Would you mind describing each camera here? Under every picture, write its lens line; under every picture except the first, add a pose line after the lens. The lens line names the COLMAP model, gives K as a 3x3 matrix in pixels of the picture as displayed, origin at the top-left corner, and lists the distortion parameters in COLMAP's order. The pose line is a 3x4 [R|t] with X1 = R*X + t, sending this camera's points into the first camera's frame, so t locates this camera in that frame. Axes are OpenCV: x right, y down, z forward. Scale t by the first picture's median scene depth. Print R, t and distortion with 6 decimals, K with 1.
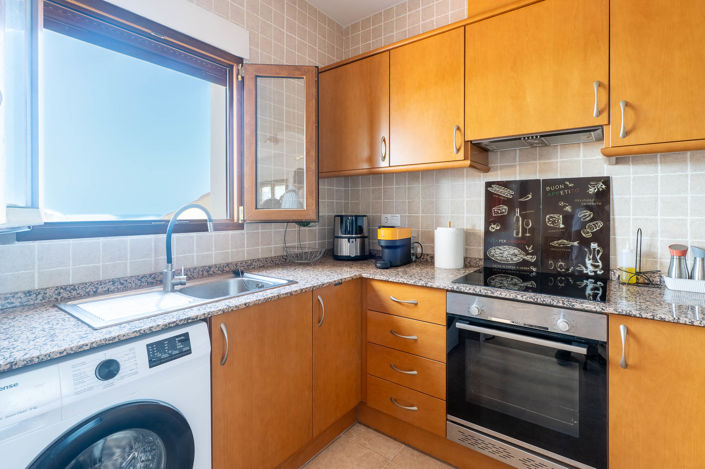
lens RADIAL K [[349.8, 0, 351.1], [0, 349.8, 209.7], [0, 0, 1]] dist [0.001300, -0.000623]
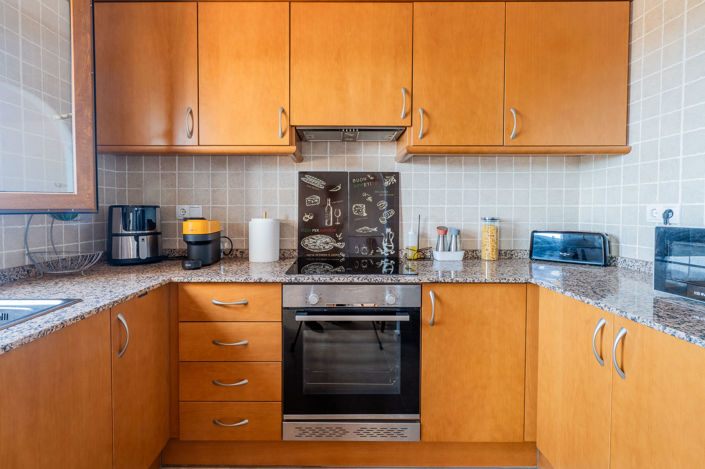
lens RADIAL K [[349.8, 0, 338.0], [0, 349.8, 219.7], [0, 0, 1]] dist [0.001300, -0.000623]
pose [[0.794178, -0.016080, 0.607472, -0.152459], [-0.001057, 0.999612, 0.027842, 0.032556], [-0.607684, -0.022754, 0.793853, 0.162181]]
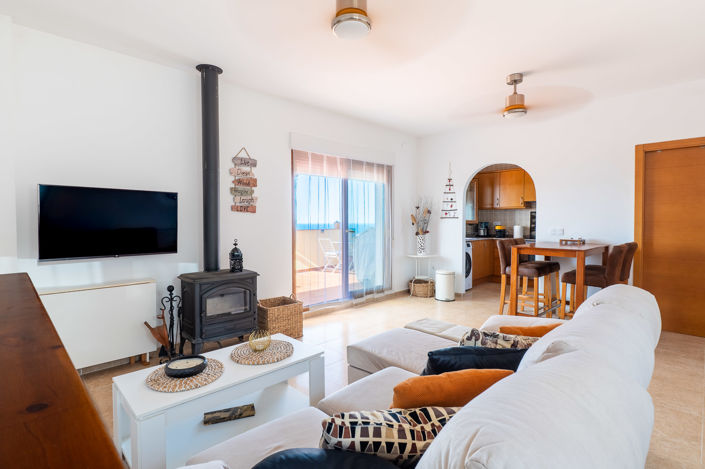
lens RADIAL K [[349.8, 0, 352.6], [0, 349.8, 230.0], [0, 0, 1]] dist [0.001300, -0.000623]
pose [[0.989893, 0.001208, -0.141809, -0.911407], [0.003139, 0.999532, 0.030430, -0.015113], [0.141779, -0.030568, 0.989426, -2.829590]]
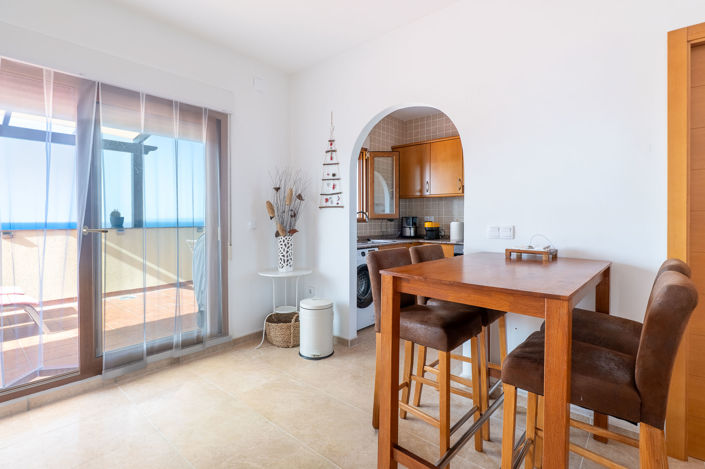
lens RADIAL K [[349.8, 0, 357.0], [0, 349.8, 220.0], [0, 0, 1]] dist [0.001300, -0.000623]
pose [[0.999021, 0.002285, -0.044176, -0.297932], [-0.001932, 0.999966, 0.008022, 0.025701], [0.044193, -0.007929, 0.998992, -1.452476]]
